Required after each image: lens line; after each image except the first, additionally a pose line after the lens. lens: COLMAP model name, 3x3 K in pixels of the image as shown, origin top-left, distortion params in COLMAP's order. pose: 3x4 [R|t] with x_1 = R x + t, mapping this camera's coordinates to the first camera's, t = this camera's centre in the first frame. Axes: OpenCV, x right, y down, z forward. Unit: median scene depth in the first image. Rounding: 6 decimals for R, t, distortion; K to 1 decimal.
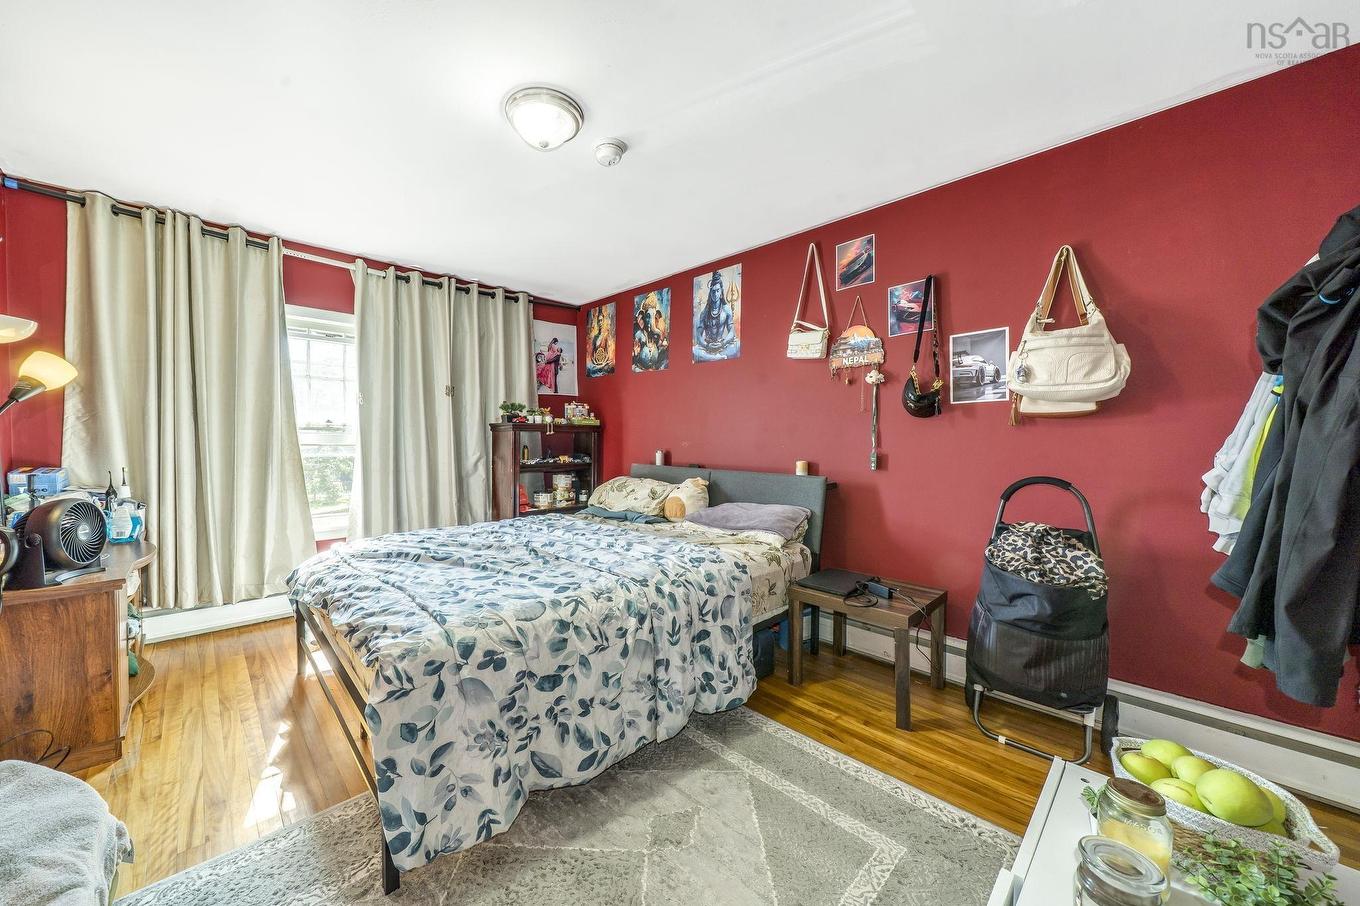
lens RADIAL K [[534.3, 0, 678.9], [0, 534.3, 434.3], [0, 0, 1]] dist [-0.001227, -0.000160]
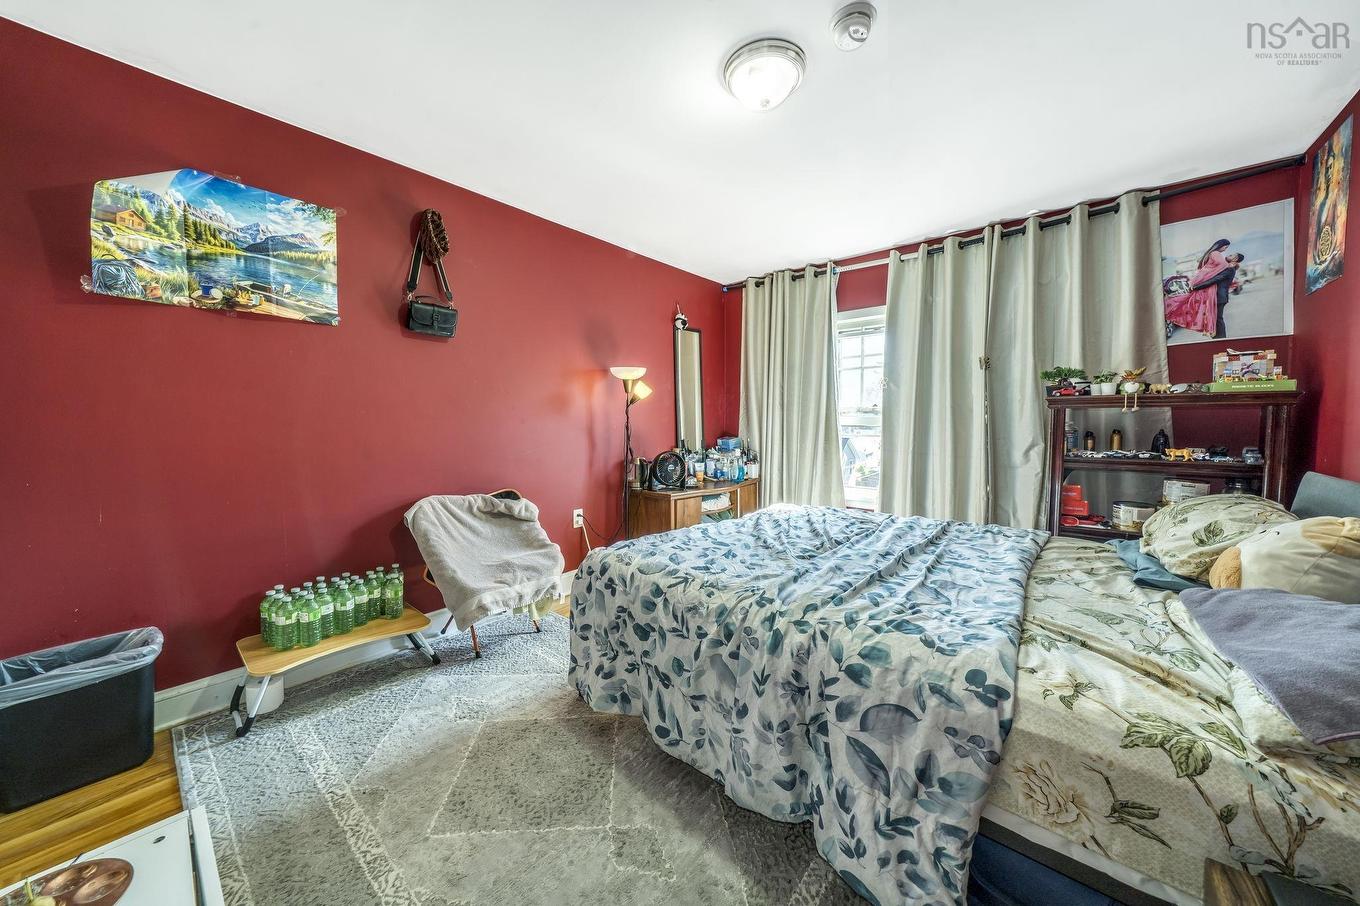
lens RADIAL K [[534.3, 0, 678.9], [0, 534.3, 434.3], [0, 0, 1]] dist [-0.001227, -0.000160]
pose [[-0.029736, 0.019951, -0.999359, 0.539217], [0.009671, 0.999760, 0.019672, 0.012455], [0.999511, -0.009080, -0.029921, 0.679232]]
